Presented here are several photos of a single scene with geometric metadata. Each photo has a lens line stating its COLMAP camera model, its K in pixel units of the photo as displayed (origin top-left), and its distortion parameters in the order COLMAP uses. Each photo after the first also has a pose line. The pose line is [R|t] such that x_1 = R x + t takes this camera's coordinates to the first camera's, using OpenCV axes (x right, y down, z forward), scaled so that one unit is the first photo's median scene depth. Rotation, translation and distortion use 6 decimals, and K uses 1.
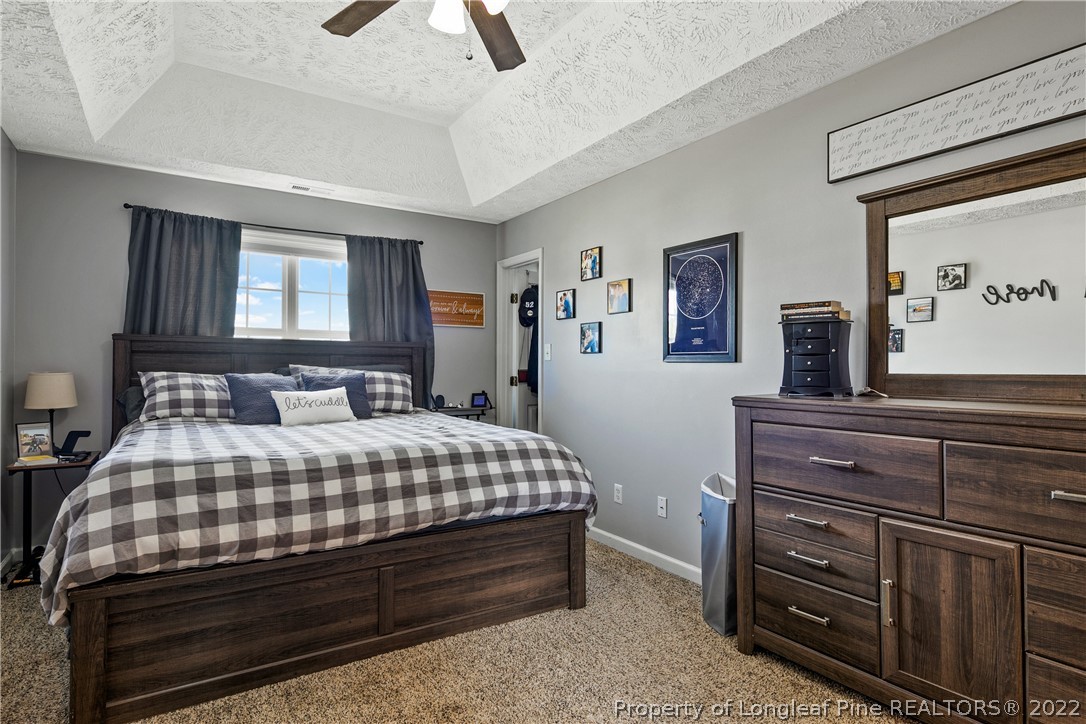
lens RADIAL K [[579.8, 0, 509.7], [0, 579.8, 363.8], [0, 0, 1]] dist [0.008347, -0.000188]
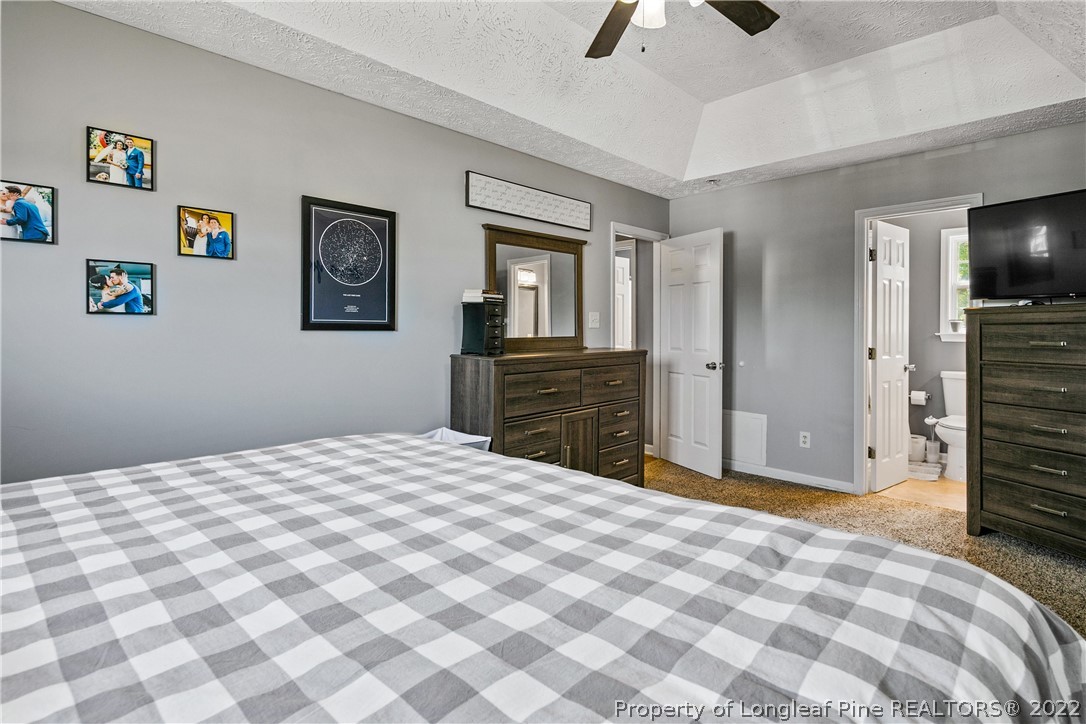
lens RADIAL K [[535.0, 0, 541.0], [0, 535.0, 328.8], [0, 0, 1]] dist [0.000314, -0.002034]
pose [[-0.263631, -0.008092, 0.964590, -0.549250], [-0.008862, 0.999943, 0.005967, -0.011988], [-0.964583, -0.006975, -0.263688, 0.833903]]
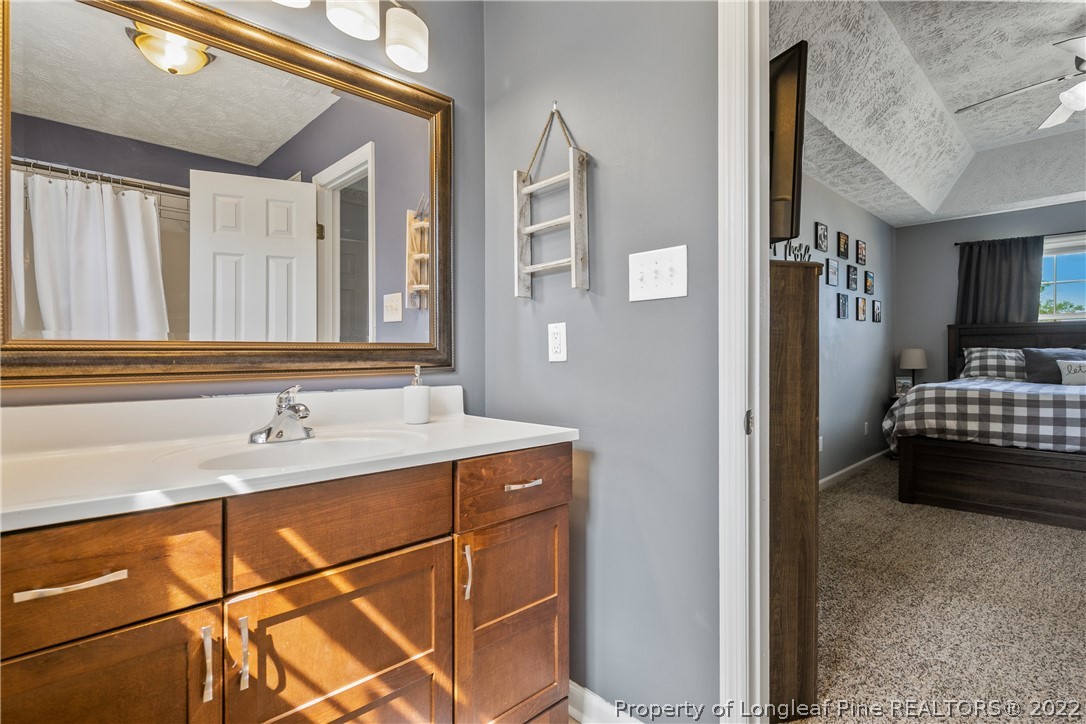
lens RADIAL K [[535.0, 0, 552.5], [0, 535.0, 355.5], [0, 0, 1]] dist [0.000314, -0.002034]
pose [[0.242921, -0.004023, -0.970038, 0.517859], [0.010790, 0.999941, -0.001445, 0.025156], [0.969986, -0.010115, 0.242950, -0.451825]]
